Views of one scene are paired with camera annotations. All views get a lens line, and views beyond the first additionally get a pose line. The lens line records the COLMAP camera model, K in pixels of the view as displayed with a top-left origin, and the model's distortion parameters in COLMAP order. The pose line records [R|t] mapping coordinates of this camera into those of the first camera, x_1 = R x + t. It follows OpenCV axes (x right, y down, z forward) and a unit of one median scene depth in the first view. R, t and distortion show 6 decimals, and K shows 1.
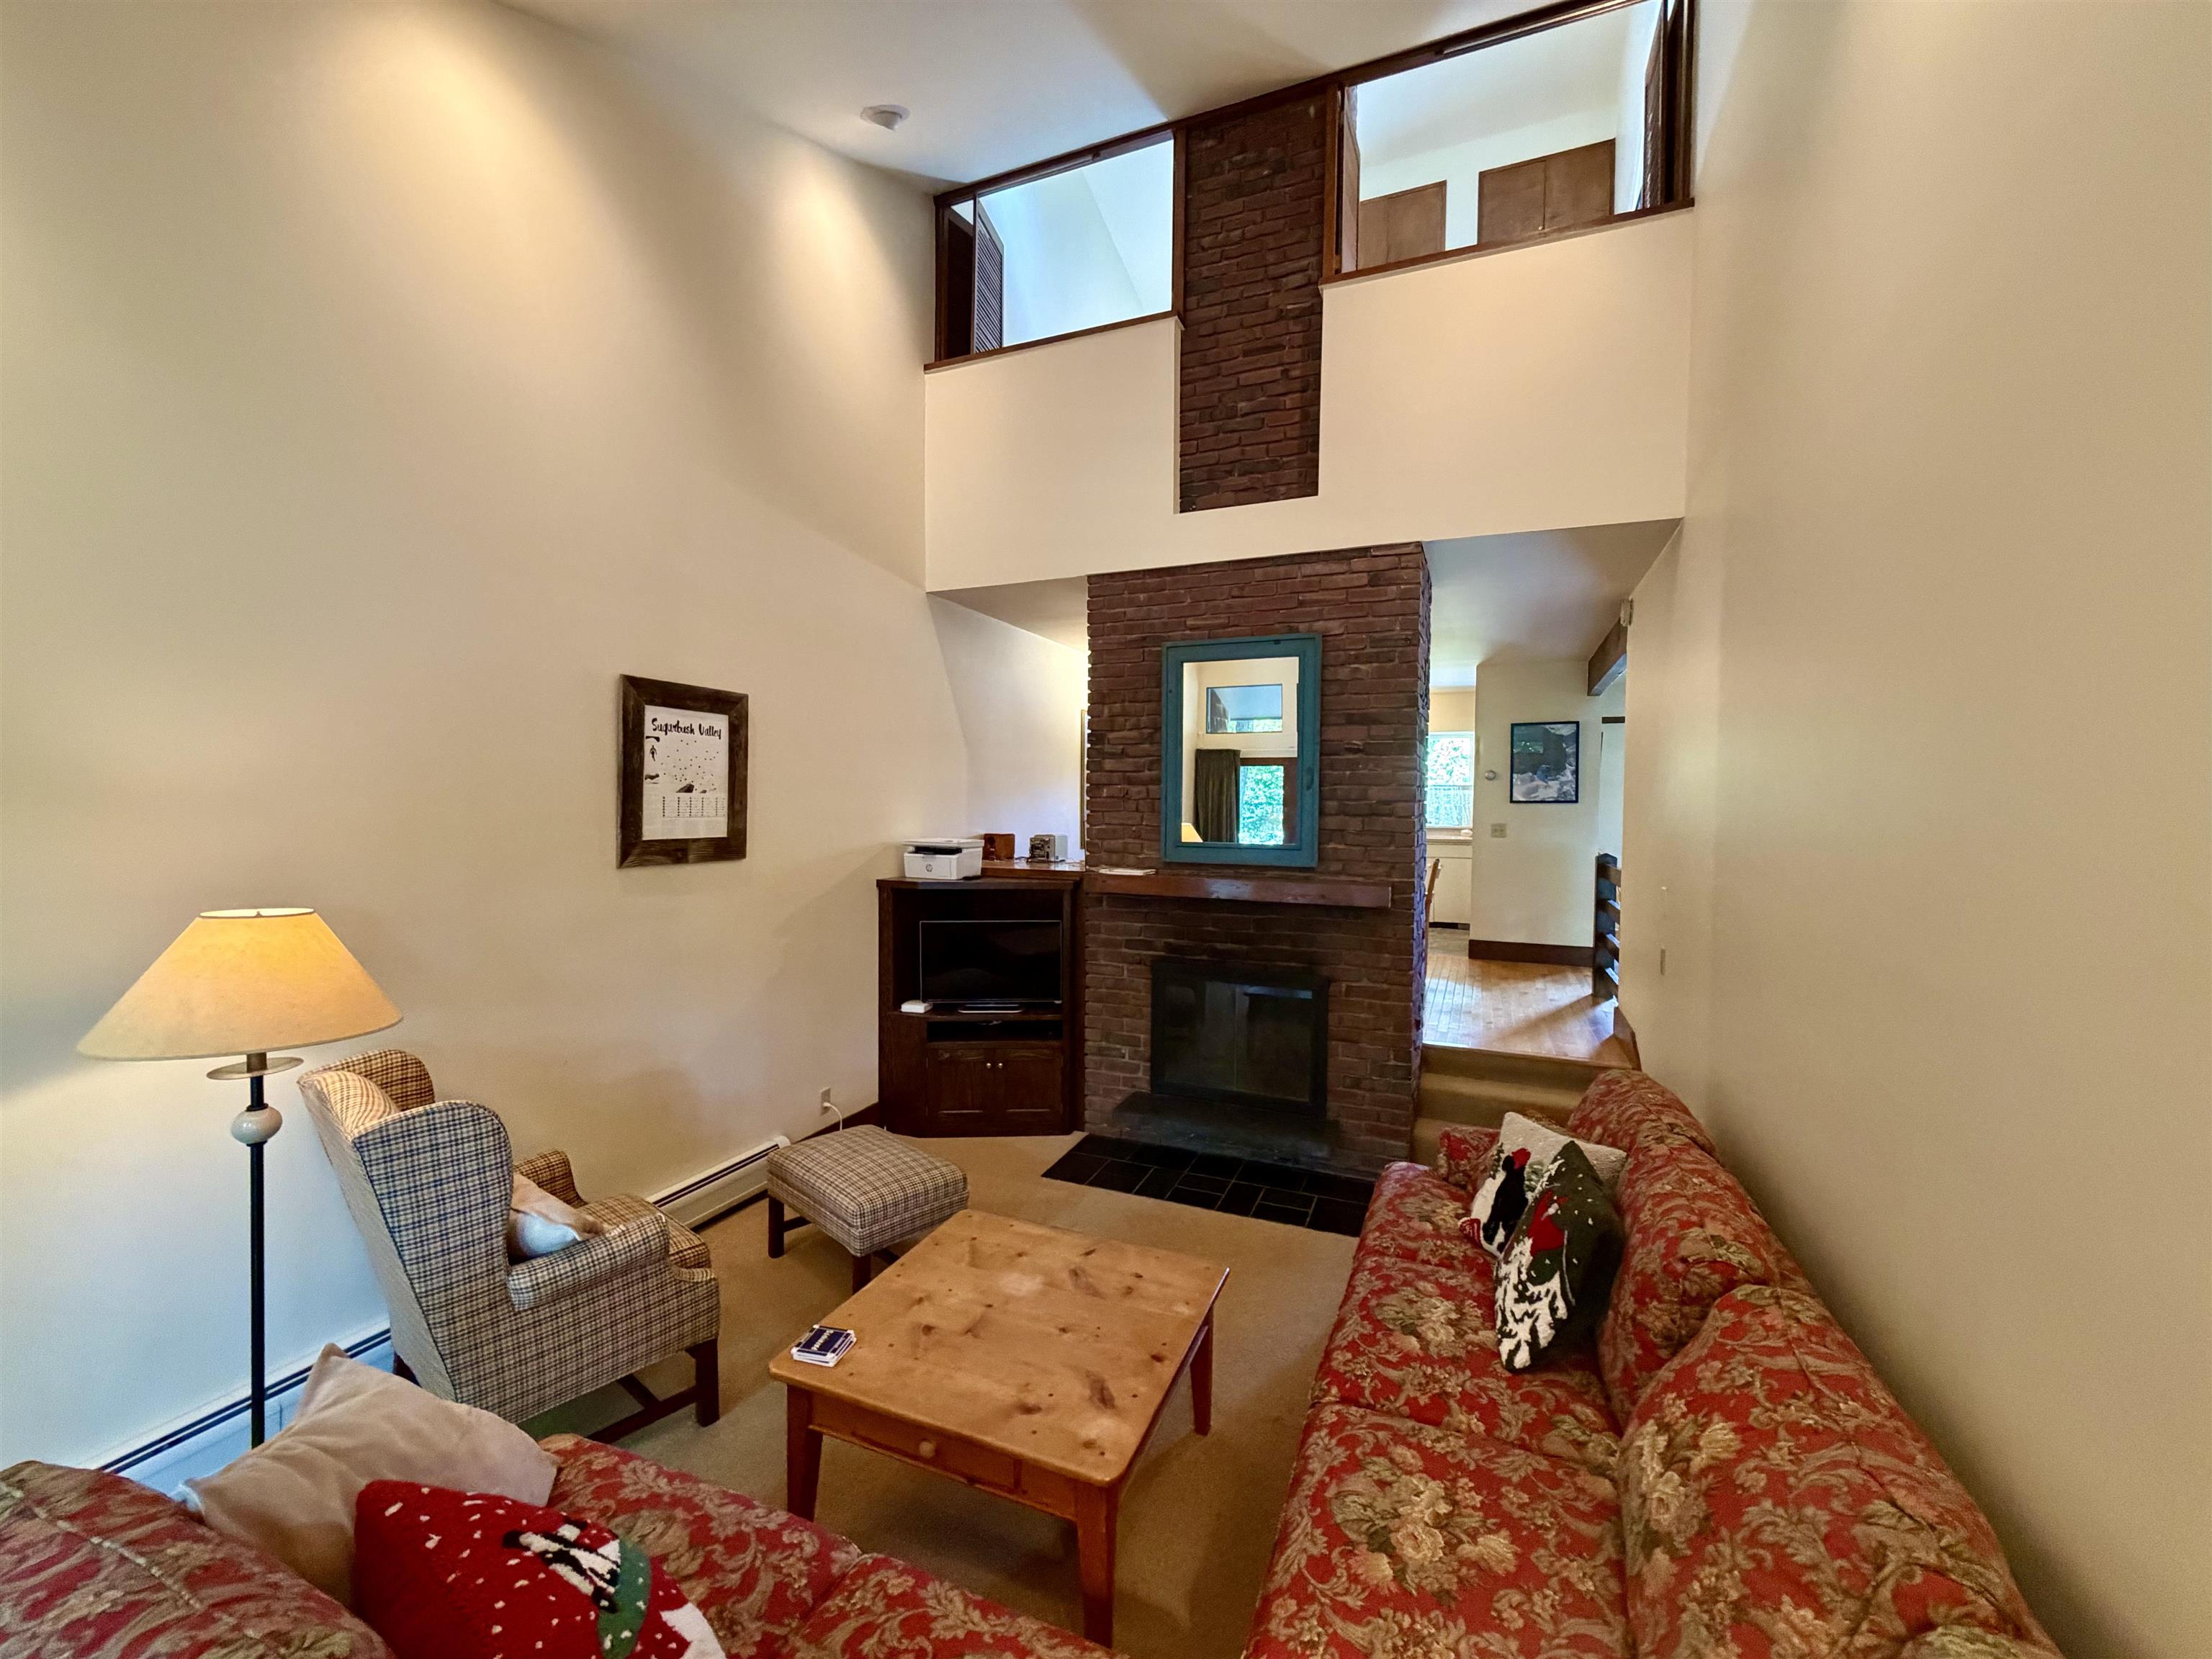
lens RADIAL K [[882.7, 0, 1108.2], [0, 882.7, 823.7], [0, 0, 1]] dist [-0.002018, -0.000208]
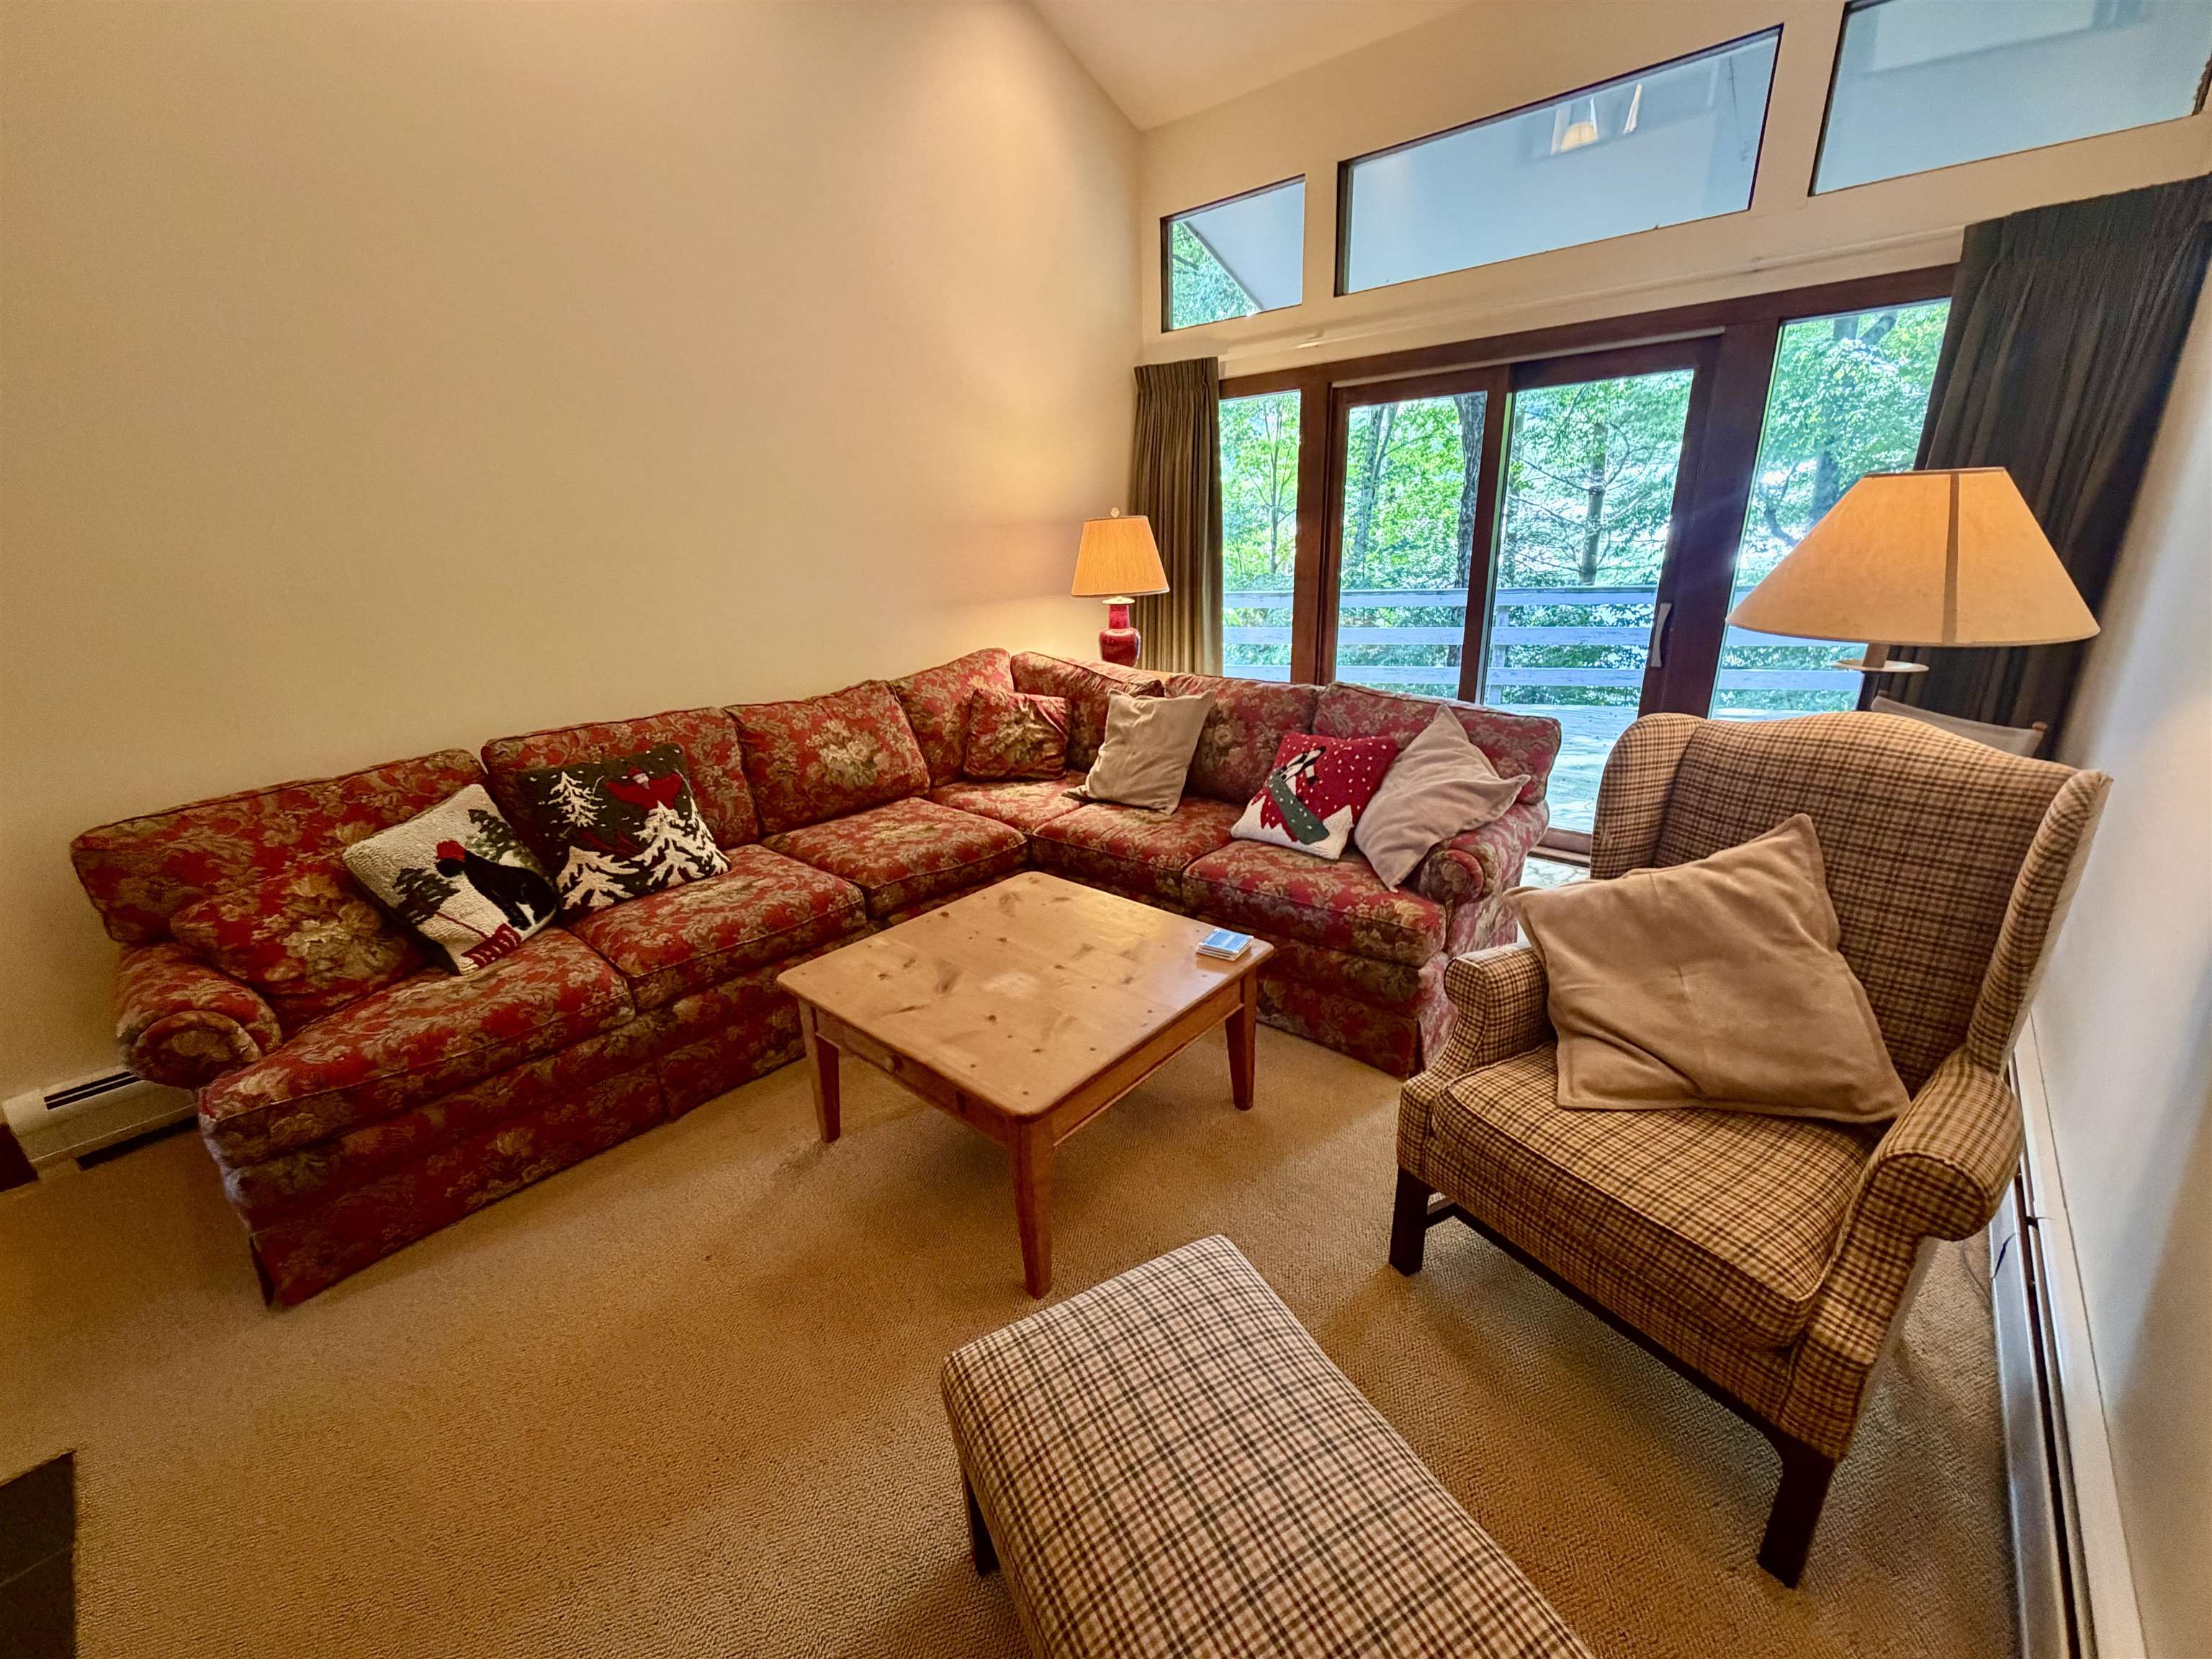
lens RADIAL K [[882.7, 0, 1105.3], [0, 882.7, 827.3], [0, 0, 1]] dist [-0.002018, -0.000208]
pose [[-0.947688, -0.087201, 0.307058, -0.429390], [0.025563, 0.938138, 0.345316, 0.081466], [-0.318174, 0.335101, -0.886833, 1.666825]]
